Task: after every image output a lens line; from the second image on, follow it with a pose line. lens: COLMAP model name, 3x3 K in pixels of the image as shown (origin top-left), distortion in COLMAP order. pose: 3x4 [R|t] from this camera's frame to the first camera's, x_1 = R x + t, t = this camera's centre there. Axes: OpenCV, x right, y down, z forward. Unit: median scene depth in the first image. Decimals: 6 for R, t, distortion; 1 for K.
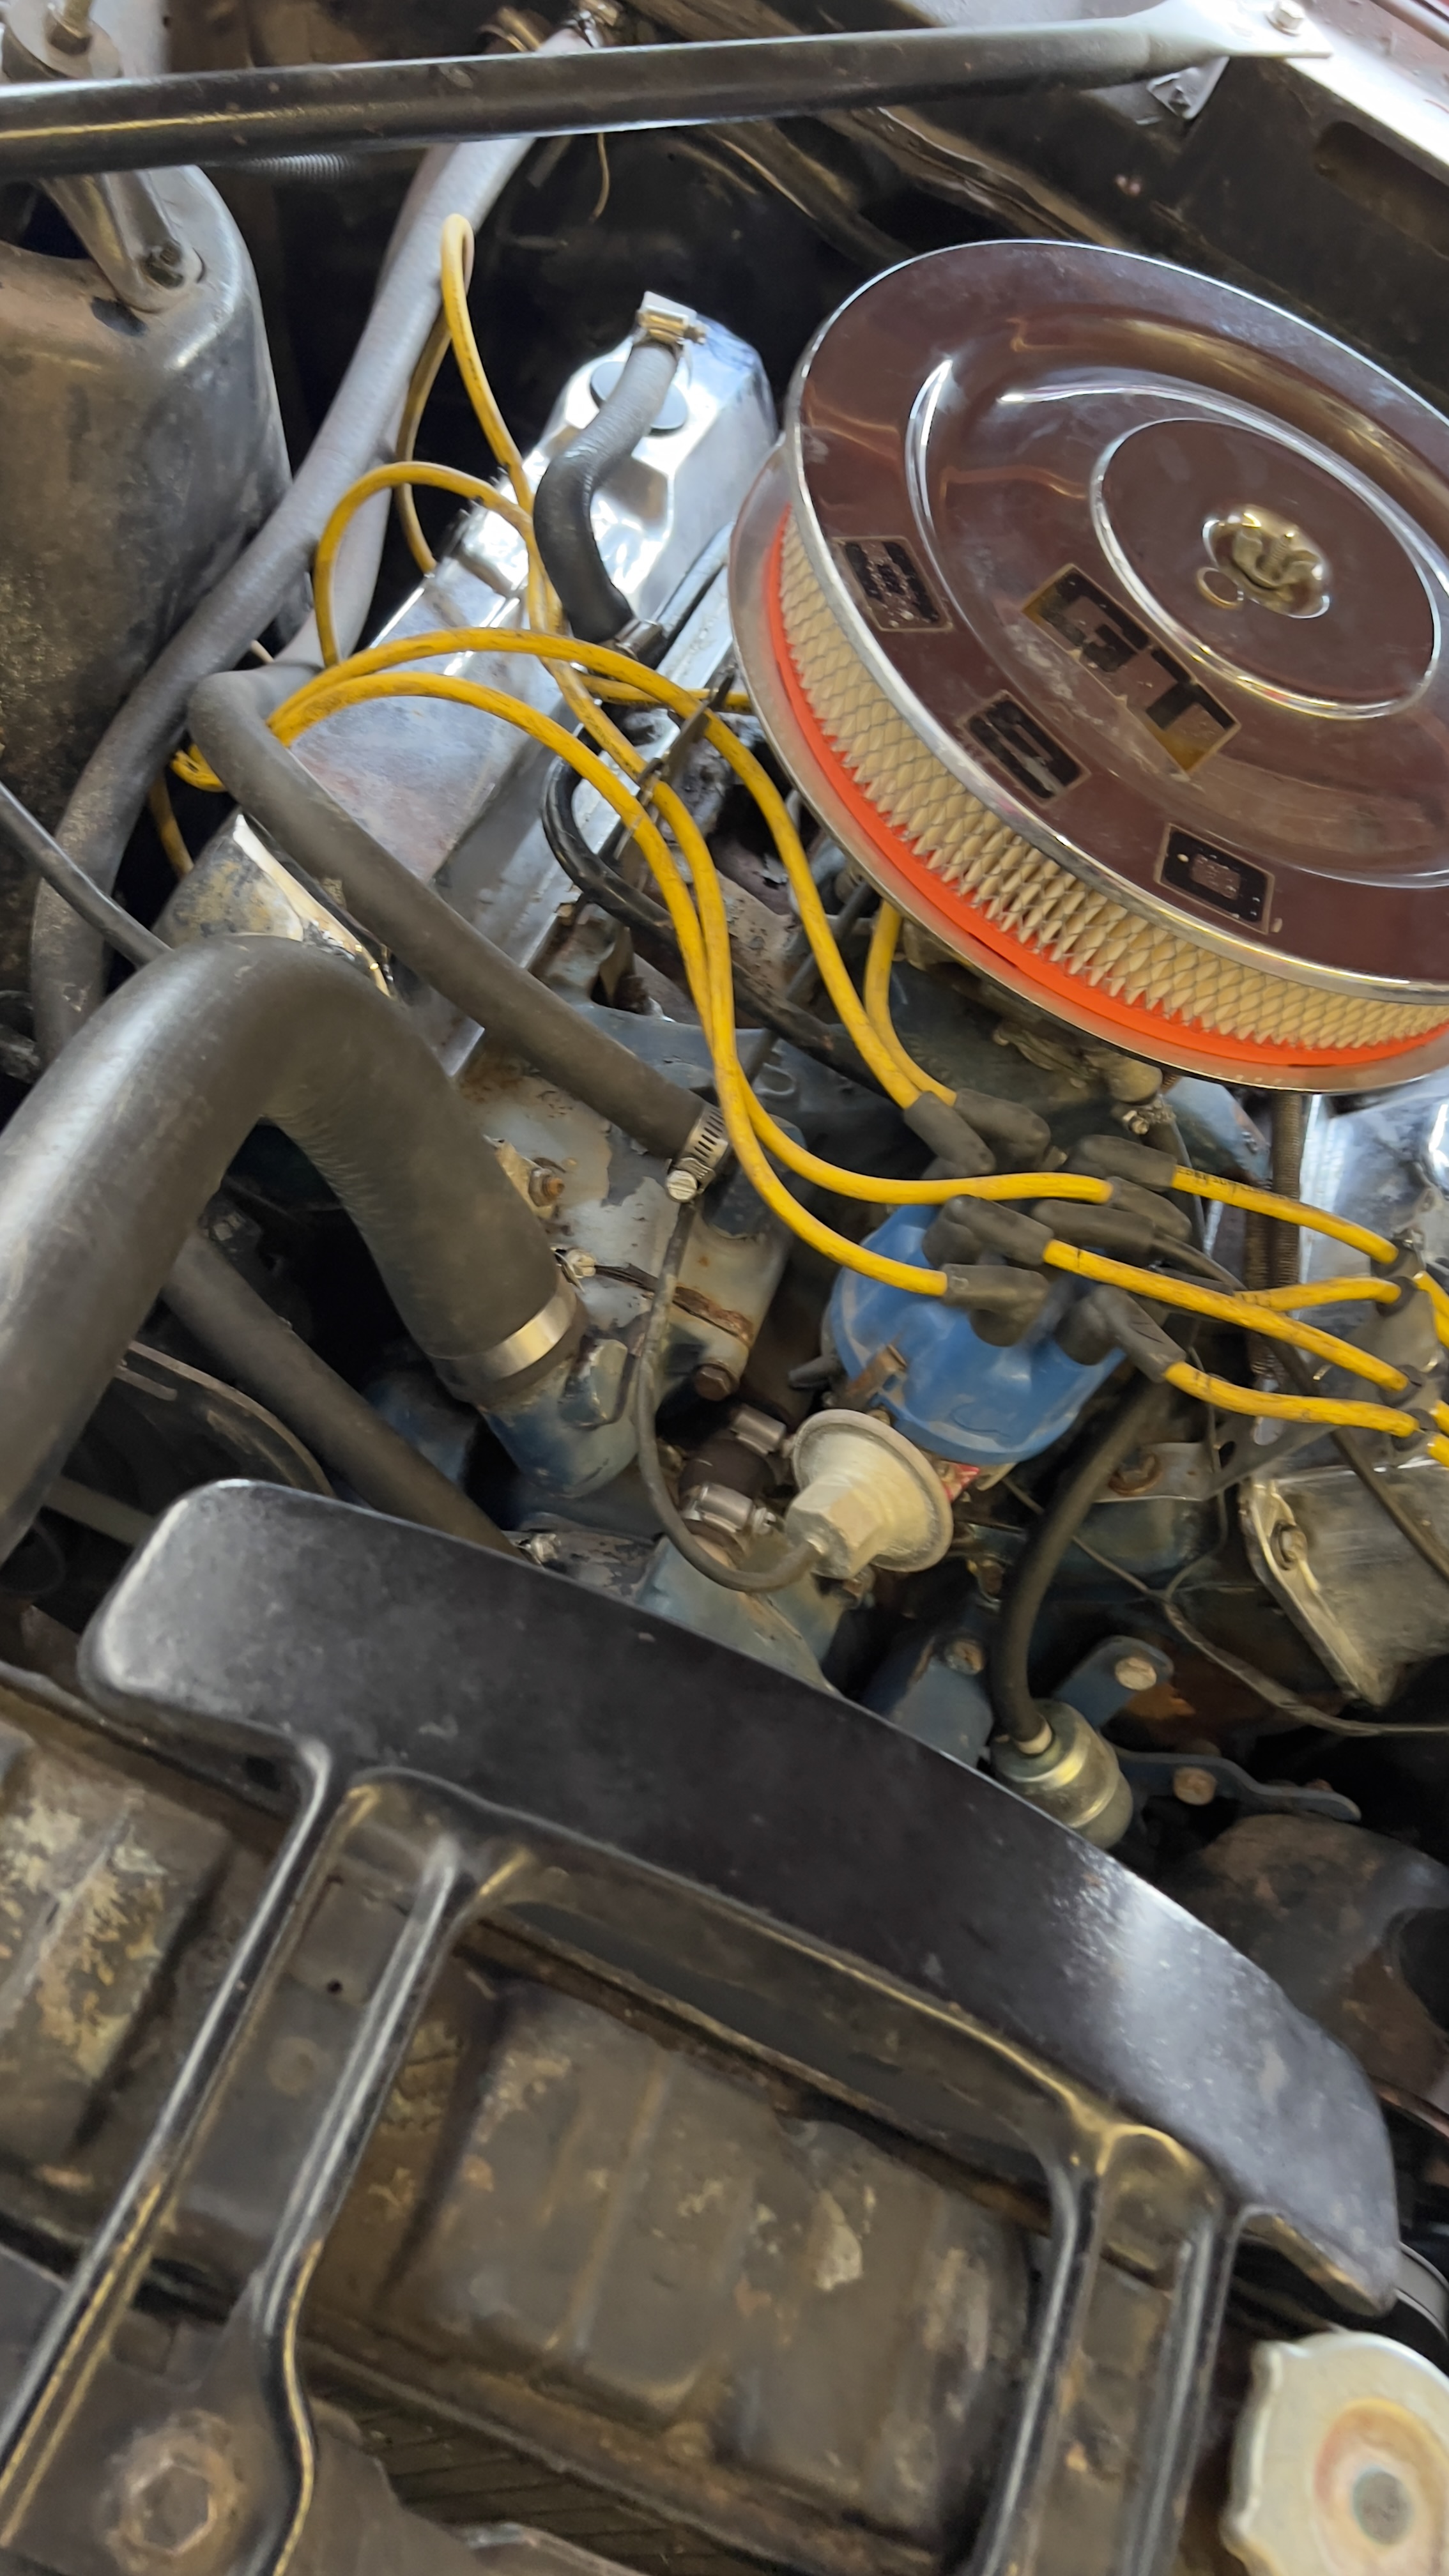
lens RADIAL K [[1929.2, 0, 724.5], [0, 1929.2, 1288.0], [0, 0, 1]] dist [0.092439, -0.115182]
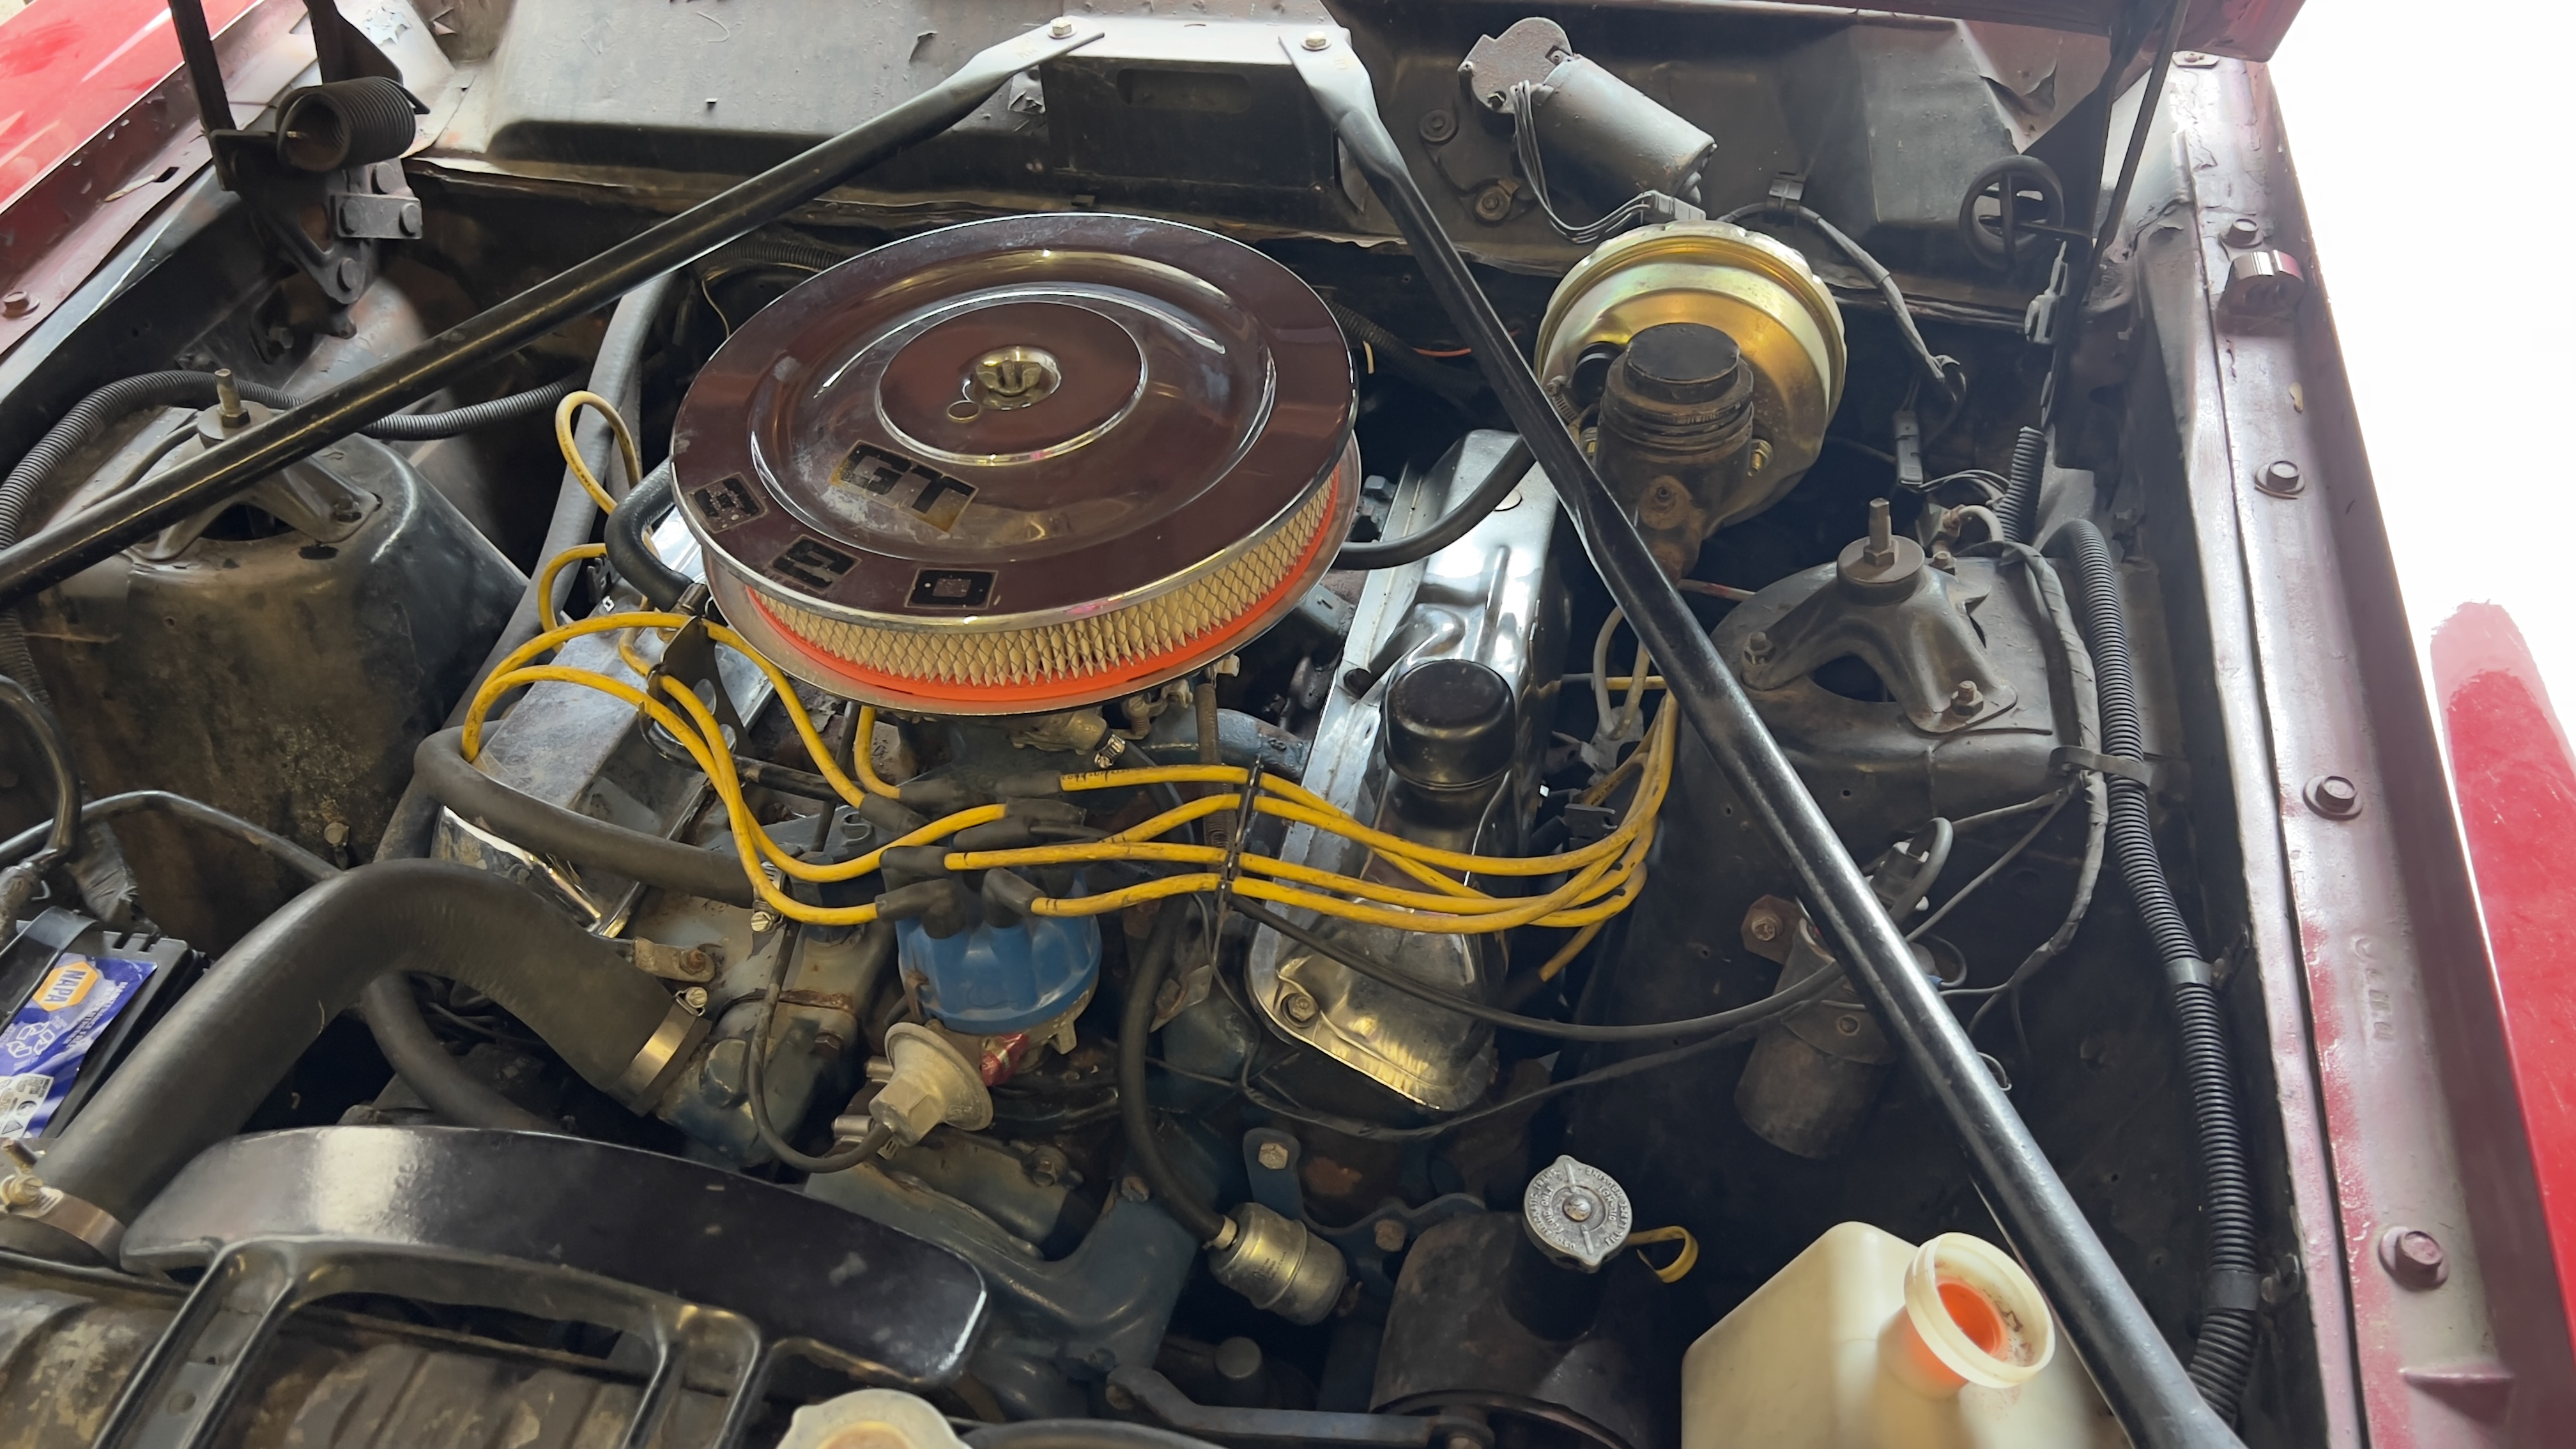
lens RADIAL K [[1929.2, 0, 1283.9], [0, 1929.2, 742.5], [0, 0, 1]] dist [0.092439, -0.115182]
pose [[0.905742, -0.388451, -0.169523, 0.659862], [0.338139, 0.903442, -0.263542, 0.355462], [0.255527, 0.181379, 0.949636, -0.302584]]
